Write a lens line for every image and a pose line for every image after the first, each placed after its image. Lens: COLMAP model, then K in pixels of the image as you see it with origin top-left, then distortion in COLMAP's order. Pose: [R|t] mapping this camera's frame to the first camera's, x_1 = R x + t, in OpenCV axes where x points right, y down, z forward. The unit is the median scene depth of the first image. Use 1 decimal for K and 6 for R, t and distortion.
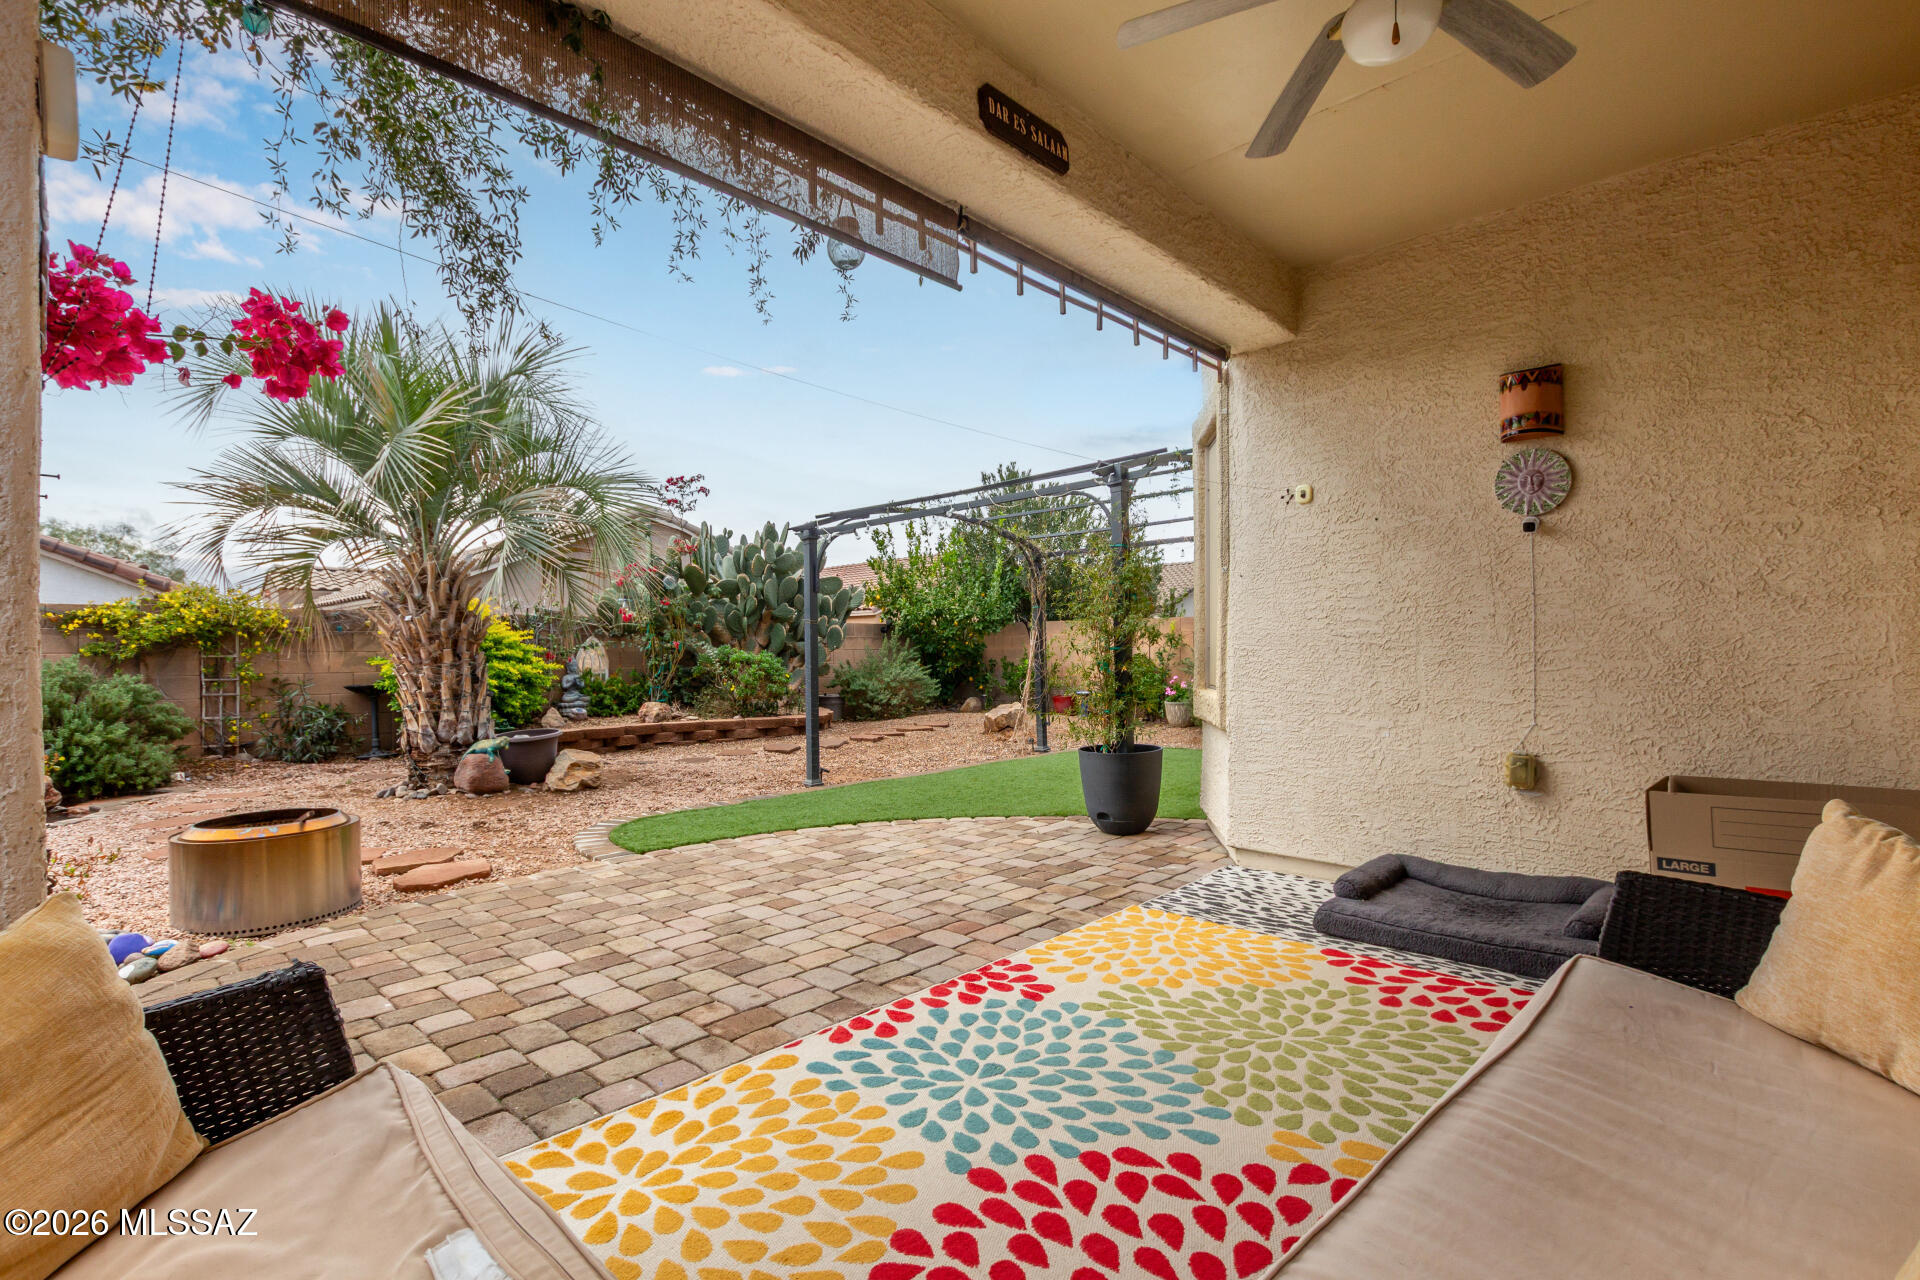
lens RADIAL K [[877.2, 0, 963.4], [0, 877.2, 649.9], [0, 0, 1]] dist [0.003218, -0.002834]
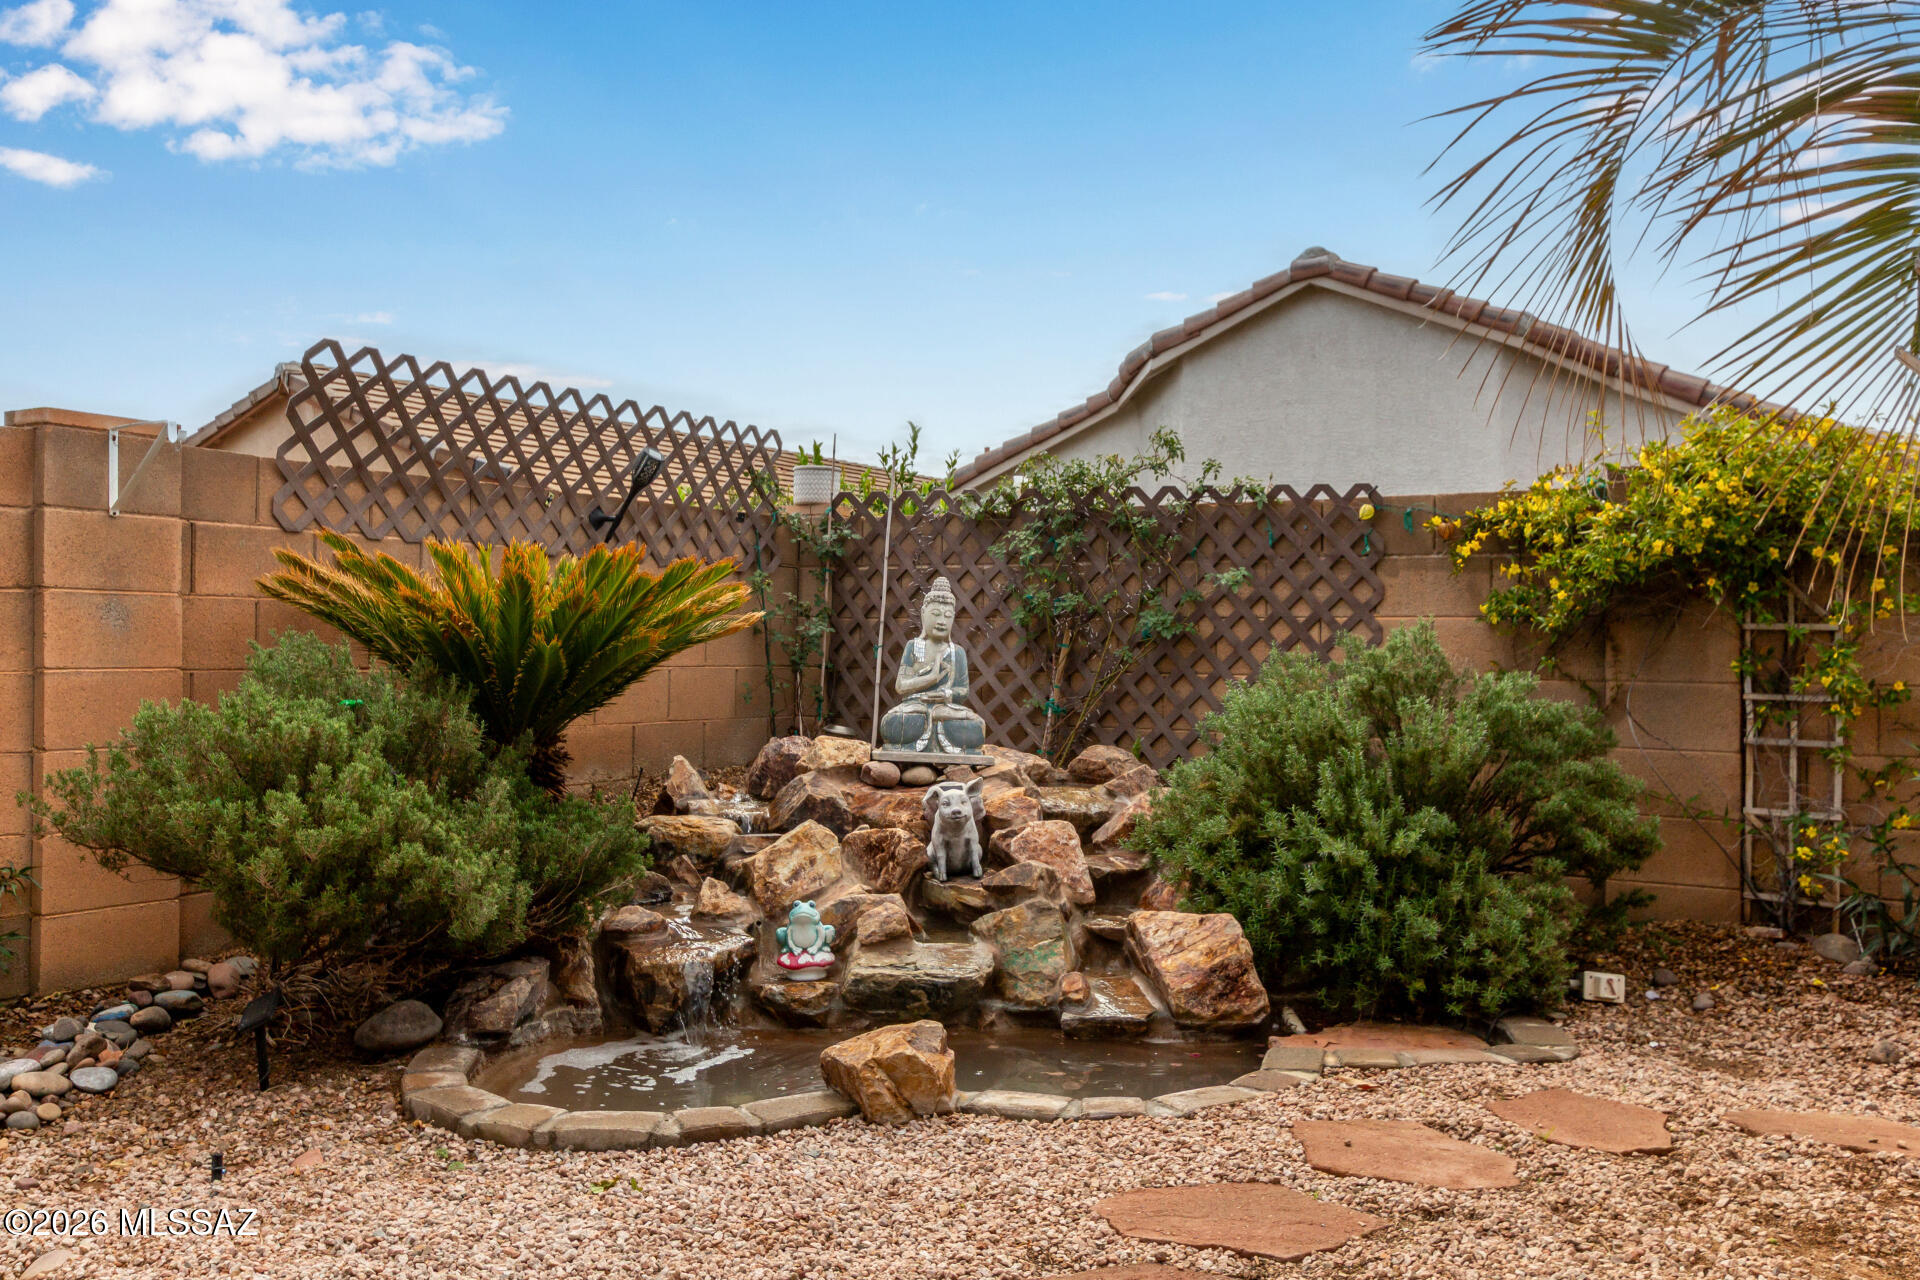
lens RADIAL K [[1657.5, 0, 956.9], [0, 1657.5, 642.1], [0, 0, 1]] dist [-0.004712, 0.003338]
pose [[0.169092, 0.007775, -0.985570, -0.281404], [-0.008620, 0.999942, 0.006409, 0.011276], [0.985563, 0.007412, 0.169149, 0.570997]]
